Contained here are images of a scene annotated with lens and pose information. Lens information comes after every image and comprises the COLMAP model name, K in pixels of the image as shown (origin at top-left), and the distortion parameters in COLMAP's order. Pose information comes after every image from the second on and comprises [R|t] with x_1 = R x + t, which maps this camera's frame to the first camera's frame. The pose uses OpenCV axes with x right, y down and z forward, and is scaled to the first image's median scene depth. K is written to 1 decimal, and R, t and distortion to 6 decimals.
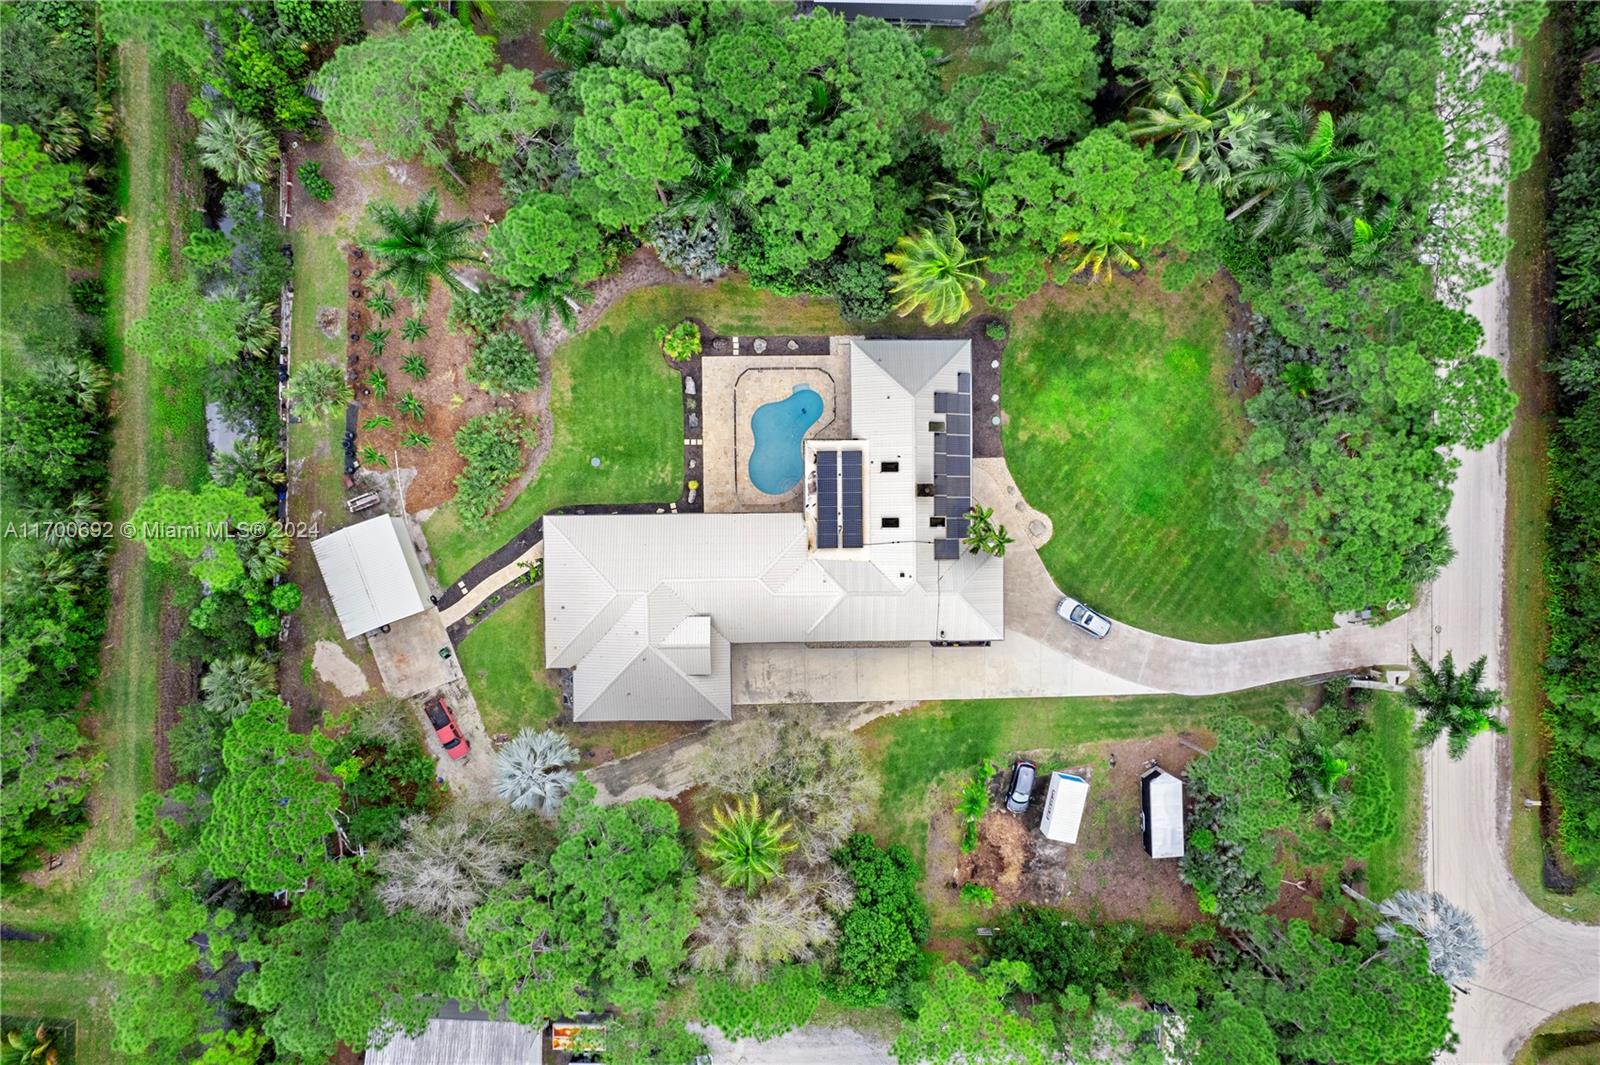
lens RADIAL K [[1031.1, 0, 800.0], [0, 1031.1, 532.5], [0, 0, 1]] dist [-0.032379, 0.000177]
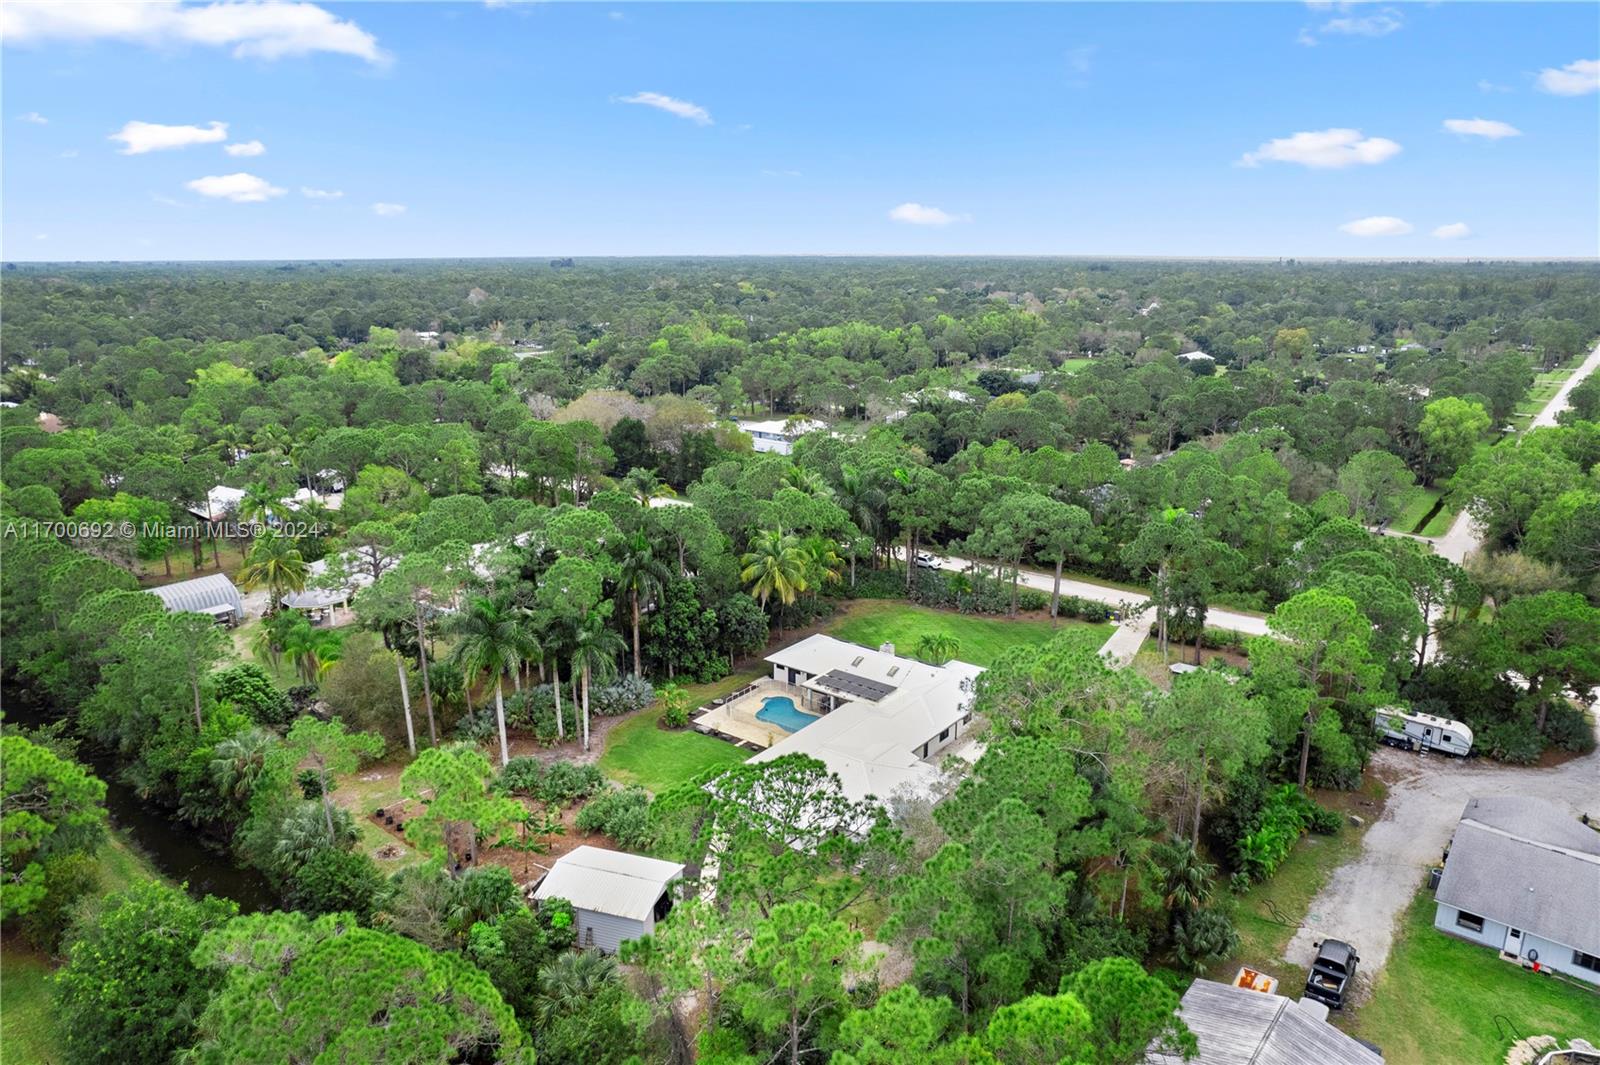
lens RADIAL K [[1031.1, 0, 800.0], [0, 1031.1, 532.5], [0, 0, 1]] dist [-0.032379, 0.000177]
pose [[0.624914, -0.221199, 0.748702, -0.873048], [0.780385, 0.150025, -0.607035, 0.631641], [0.021951, 0.963620, 0.266373, 0.466280]]
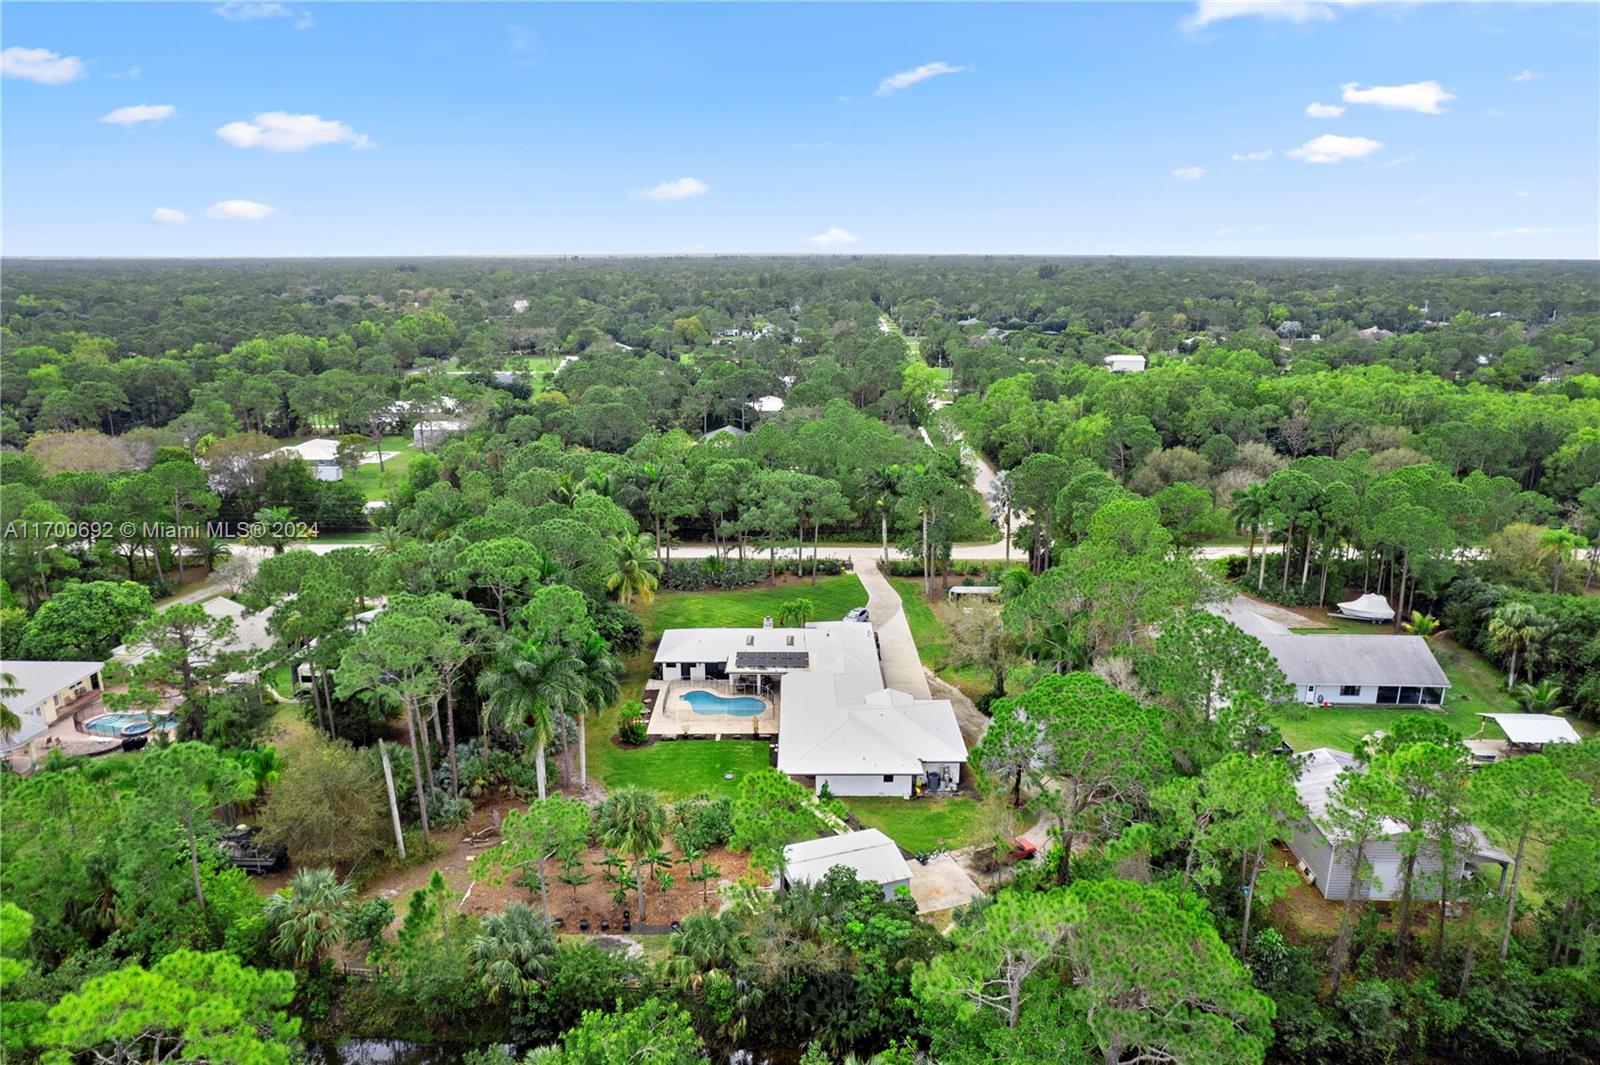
lens RADIAL K [[1031.1, 0, 800.0], [0, 1031.1, 532.5], [0, 0, 1]] dist [-0.032379, 0.000177]
pose [[0.010706, -0.277194, 0.960754, -1.159022], [0.999891, -0.006769, -0.013095, 0.021529], [0.010133, 0.960790, 0.277091, 0.455003]]
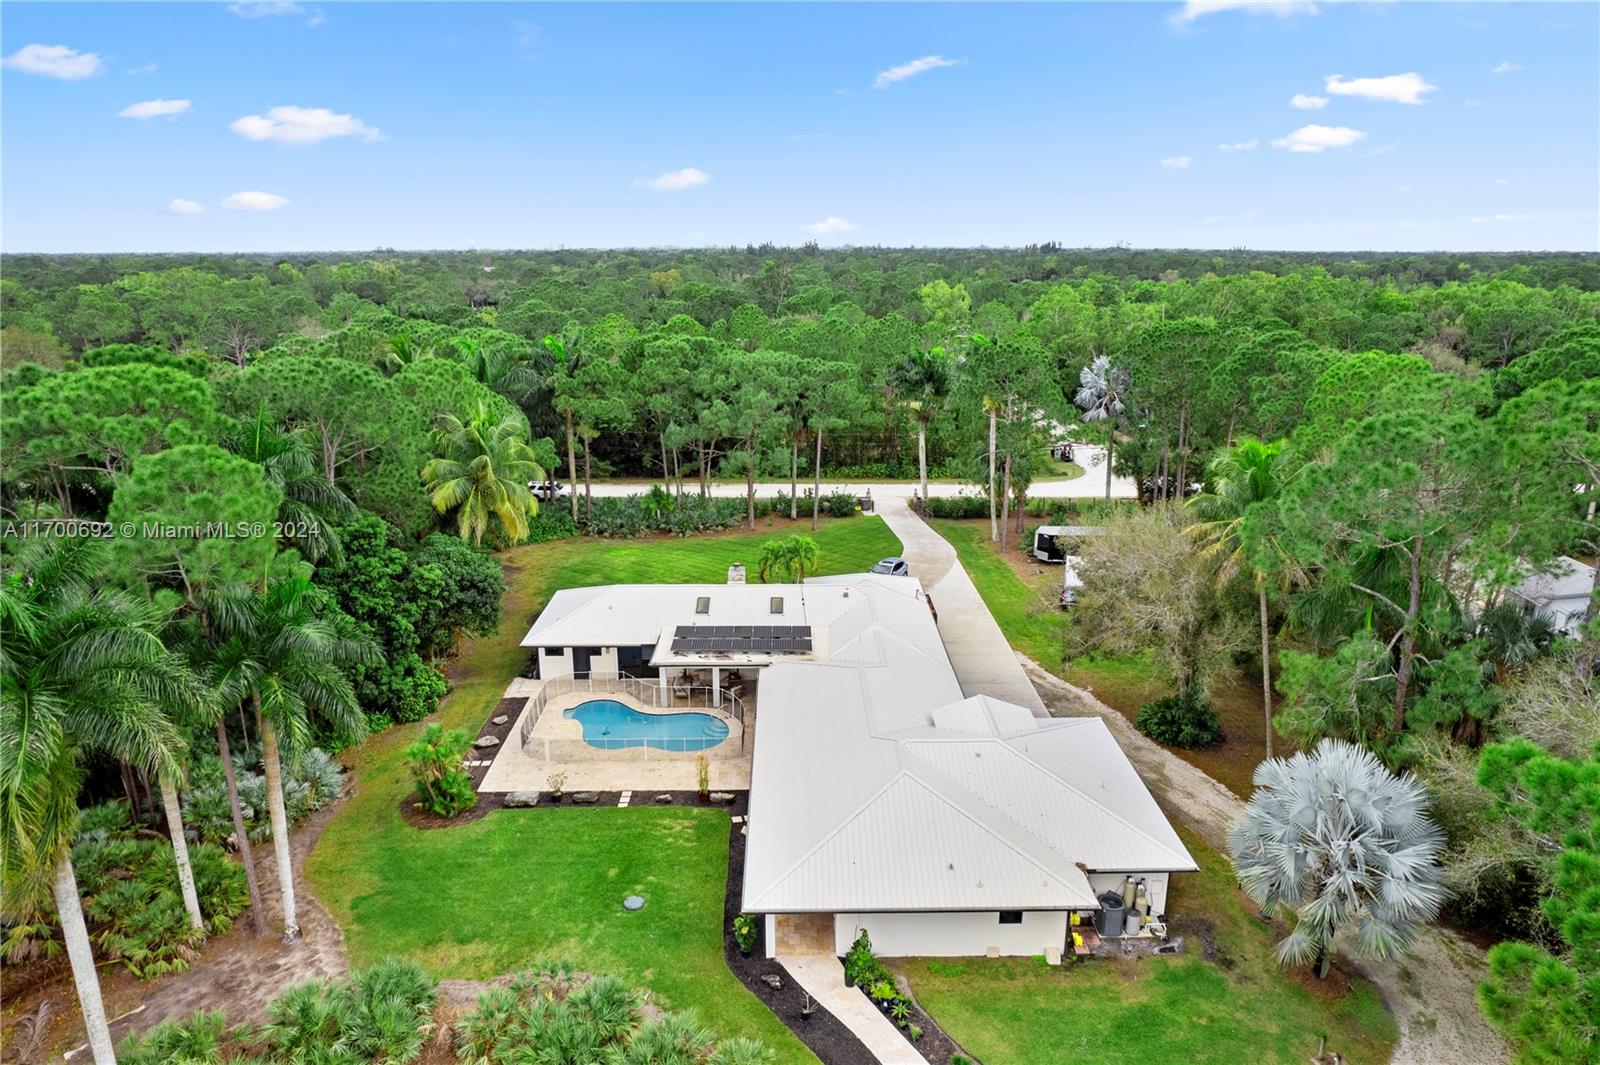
lens RADIAL K [[1031.1, 0, 800.0], [0, 1031.1, 532.5], [0, 0, 1]] dist [-0.032379, 0.000177]
pose [[0.002634, -0.280483, 0.959855, -0.595118], [0.999928, -0.010478, -0.005806, 0.011590], [0.011686, 0.959802, 0.280435, 0.707589]]
